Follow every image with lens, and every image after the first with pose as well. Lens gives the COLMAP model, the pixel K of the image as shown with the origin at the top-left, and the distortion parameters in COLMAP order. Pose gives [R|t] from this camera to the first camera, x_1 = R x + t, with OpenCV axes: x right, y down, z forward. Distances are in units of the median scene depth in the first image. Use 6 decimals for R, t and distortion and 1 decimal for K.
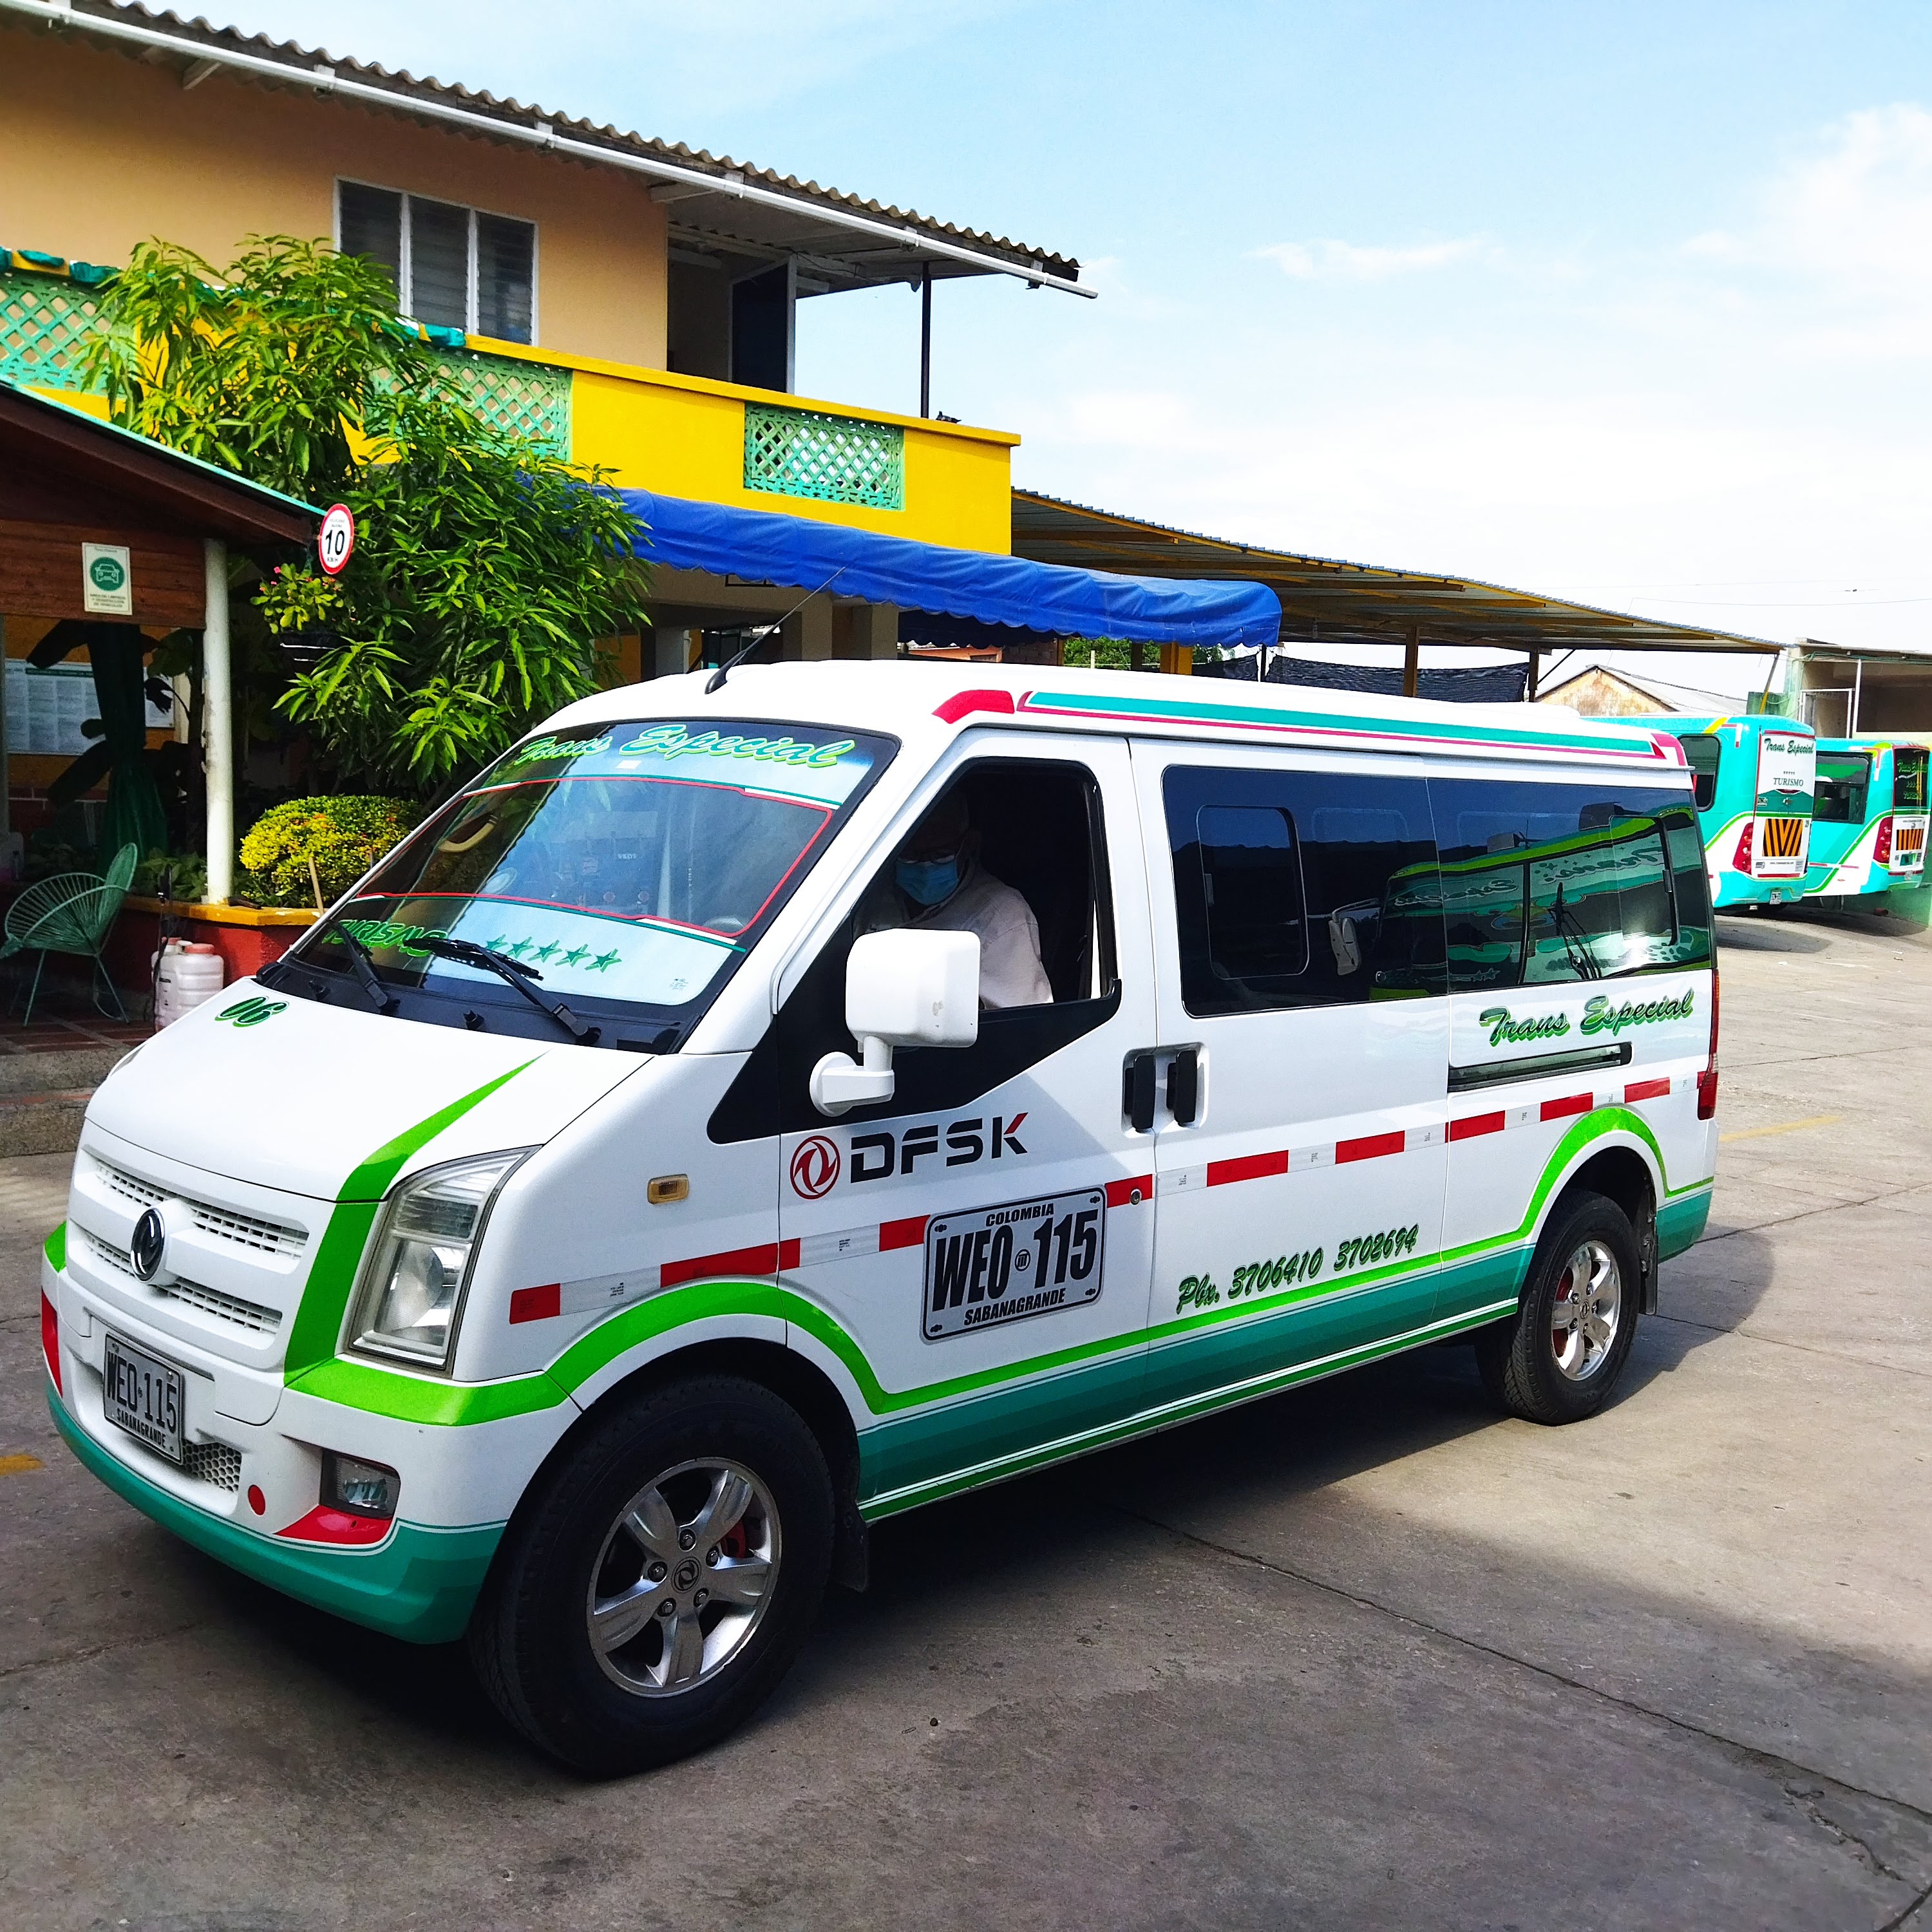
lens RADIAL K [[1907.9, 0, 969.0], [0, 1907.9, 963.0], [0, 0, 1]] dist [0.125410, -0.184500]
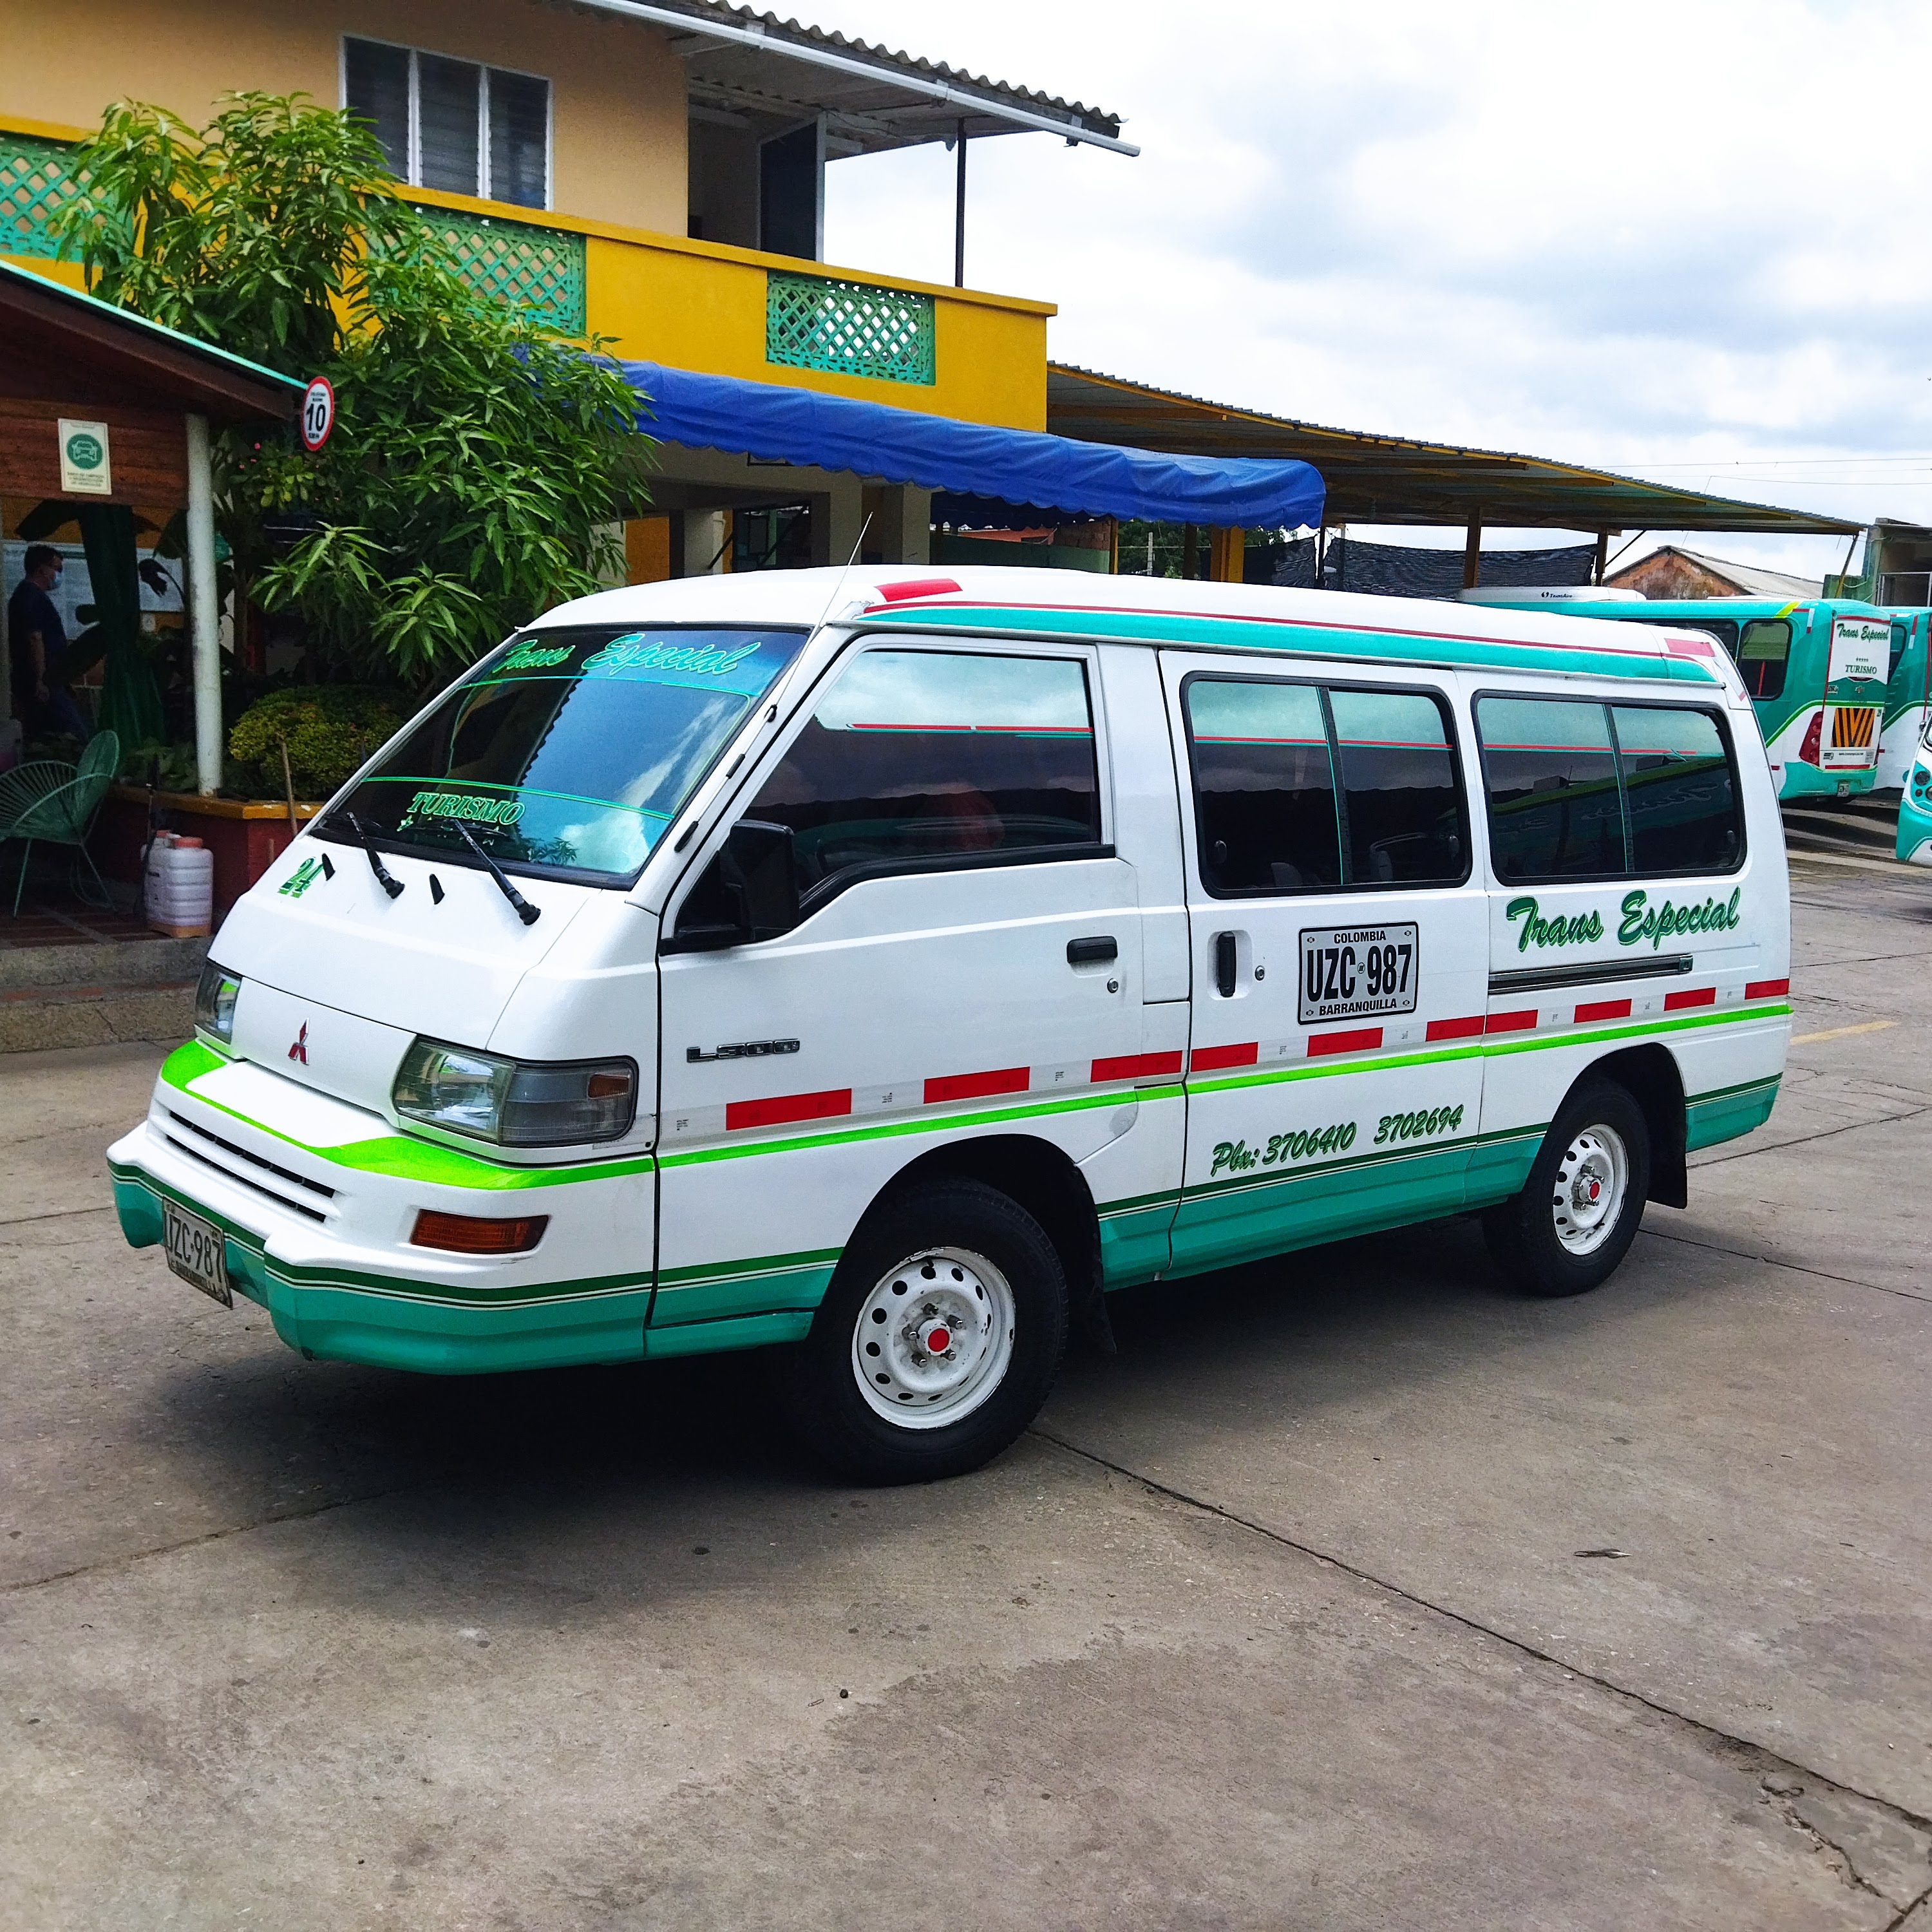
lens RADIAL K [[1900.6, 0, 967.2], [0, 1900.6, 973.0], [0, 0, 1]] dist [0.139206, -0.210589]
pose [[0.999462, 0.007287, -0.031975, 0.051169], [-0.005226, 0.997931, 0.064077, -0.011557], [0.032376, -0.063875, 0.997433, 0.069753]]
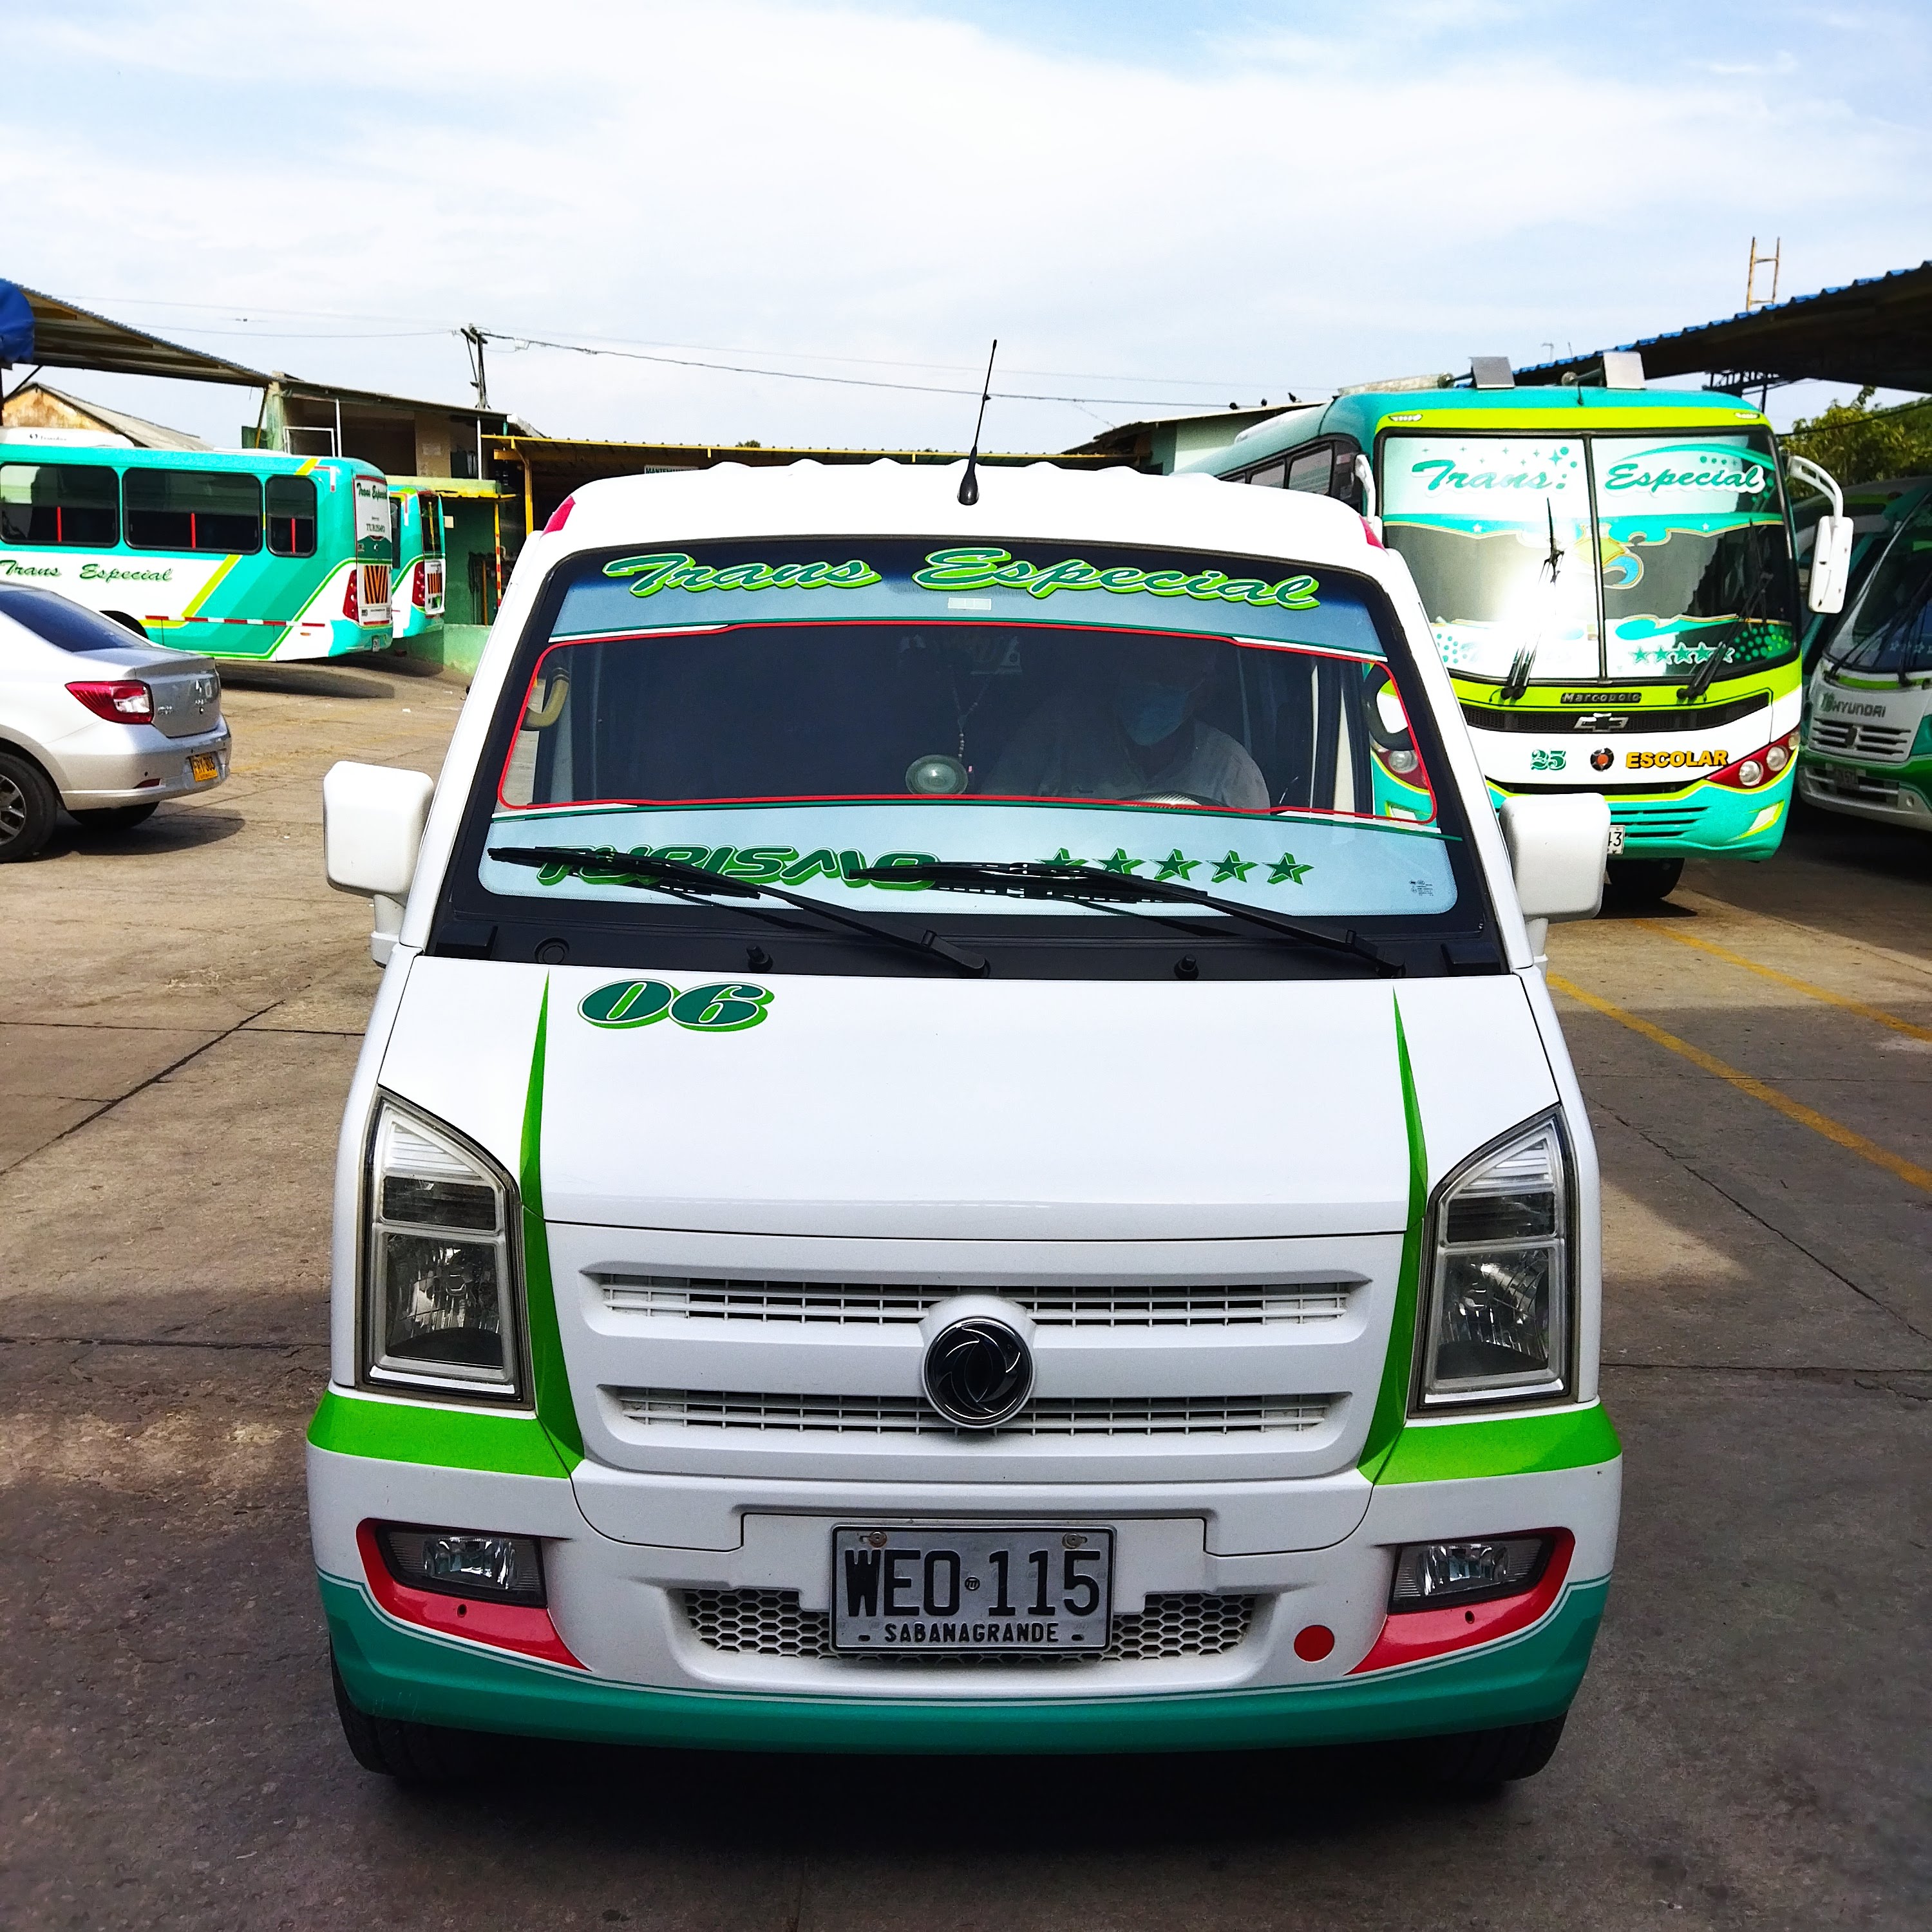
lens RADIAL K [[1907.9, 0, 969.0], [0, 1907.9, 963.0], [0, 0, 1]] dist [0.125410, -0.184500]
pose [[0.682568, -0.154023, 0.714407, -0.603268], [0.055596, 0.985650, 0.159384, -0.069338], [-0.728704, -0.069072, 0.681336, 0.383519]]
